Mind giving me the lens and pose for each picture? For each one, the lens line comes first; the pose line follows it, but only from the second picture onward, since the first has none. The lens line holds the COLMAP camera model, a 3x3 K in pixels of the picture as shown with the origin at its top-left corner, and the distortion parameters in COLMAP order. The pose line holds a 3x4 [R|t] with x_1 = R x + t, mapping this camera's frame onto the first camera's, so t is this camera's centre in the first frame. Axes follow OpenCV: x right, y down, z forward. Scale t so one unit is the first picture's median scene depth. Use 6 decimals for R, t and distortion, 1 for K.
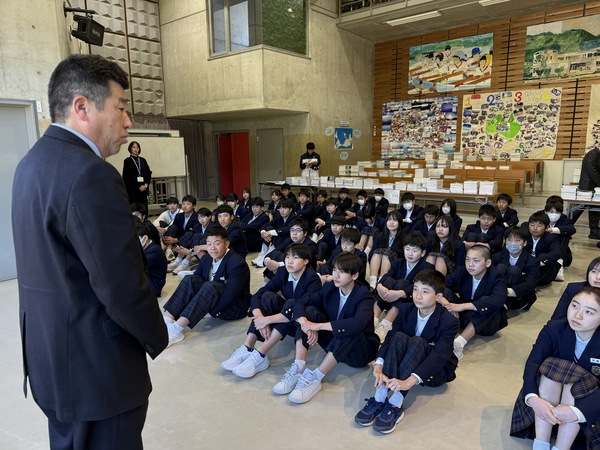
lens RADIAL K [[429.0, 0, 301.5], [0, 429.0, 233.2], [0, 0, 1]] dist [0.058248, -0.070233]
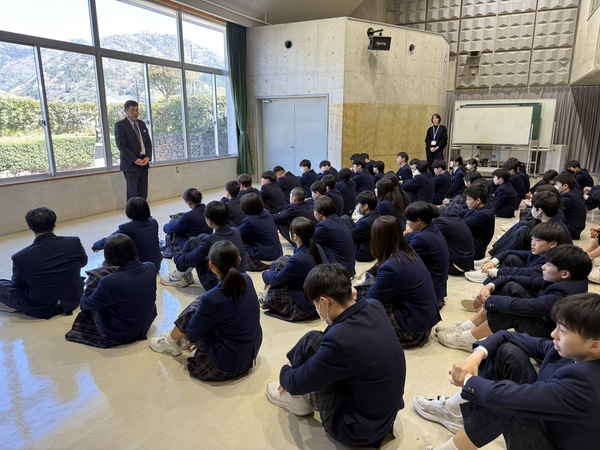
lens RADIAL K [[429.0, 0, 297.1], [0, 429.0, 227.3], [0, 0, 1]] dist [0.058248, -0.070233]
pose [[0.244936, 0.237692, -0.939952, 0.587440], [-0.182438, 0.963464, 0.196097, -0.042310], [0.952220, 0.123451, 0.279351, 0.200223]]
